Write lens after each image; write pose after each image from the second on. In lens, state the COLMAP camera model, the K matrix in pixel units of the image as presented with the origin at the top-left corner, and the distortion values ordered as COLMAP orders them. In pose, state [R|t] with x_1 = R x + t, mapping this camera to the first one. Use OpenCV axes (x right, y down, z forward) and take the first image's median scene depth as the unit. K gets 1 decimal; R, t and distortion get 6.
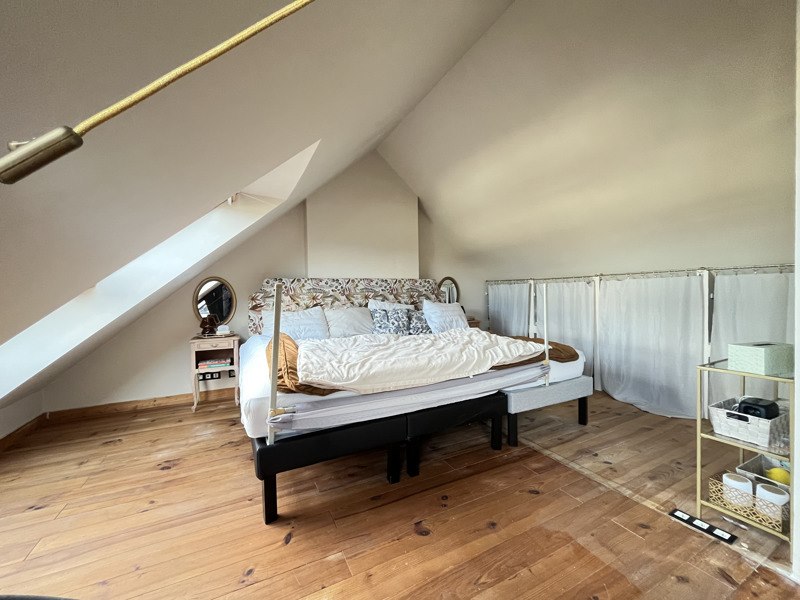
lens RADIAL K [[324.2, 0, 398.5], [0, 324.2, 297.1], [0, 0, 1]] dist [0.000360, -0.000378]
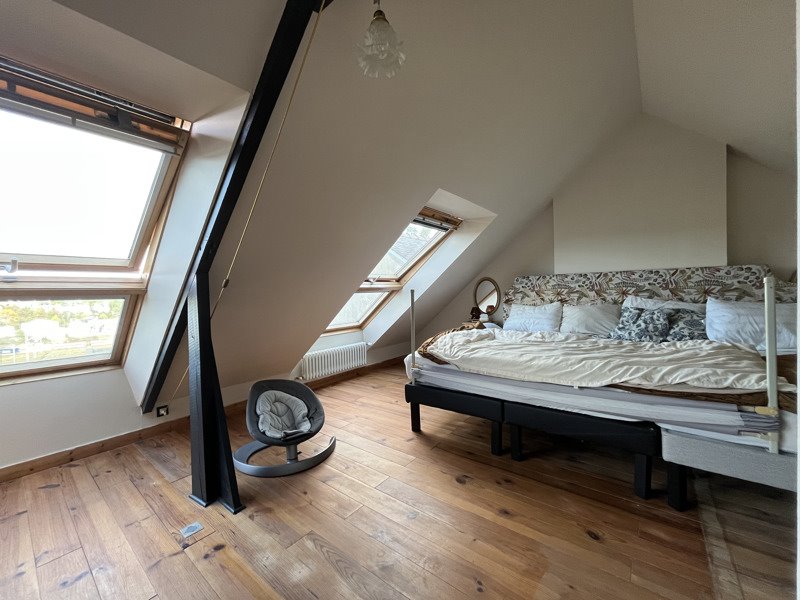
lens RADIAL K [[324.2, 0, 397.0], [0, 324.2, 298.3], [0, 0, 1]] dist [0.000360, -0.000378]
pose [[0.414758, 0.022396, -0.909656, 0.473661], [0.010151, 0.999521, 0.029237, -0.017811], [0.909875, -0.021360, 0.414332, 0.104199]]
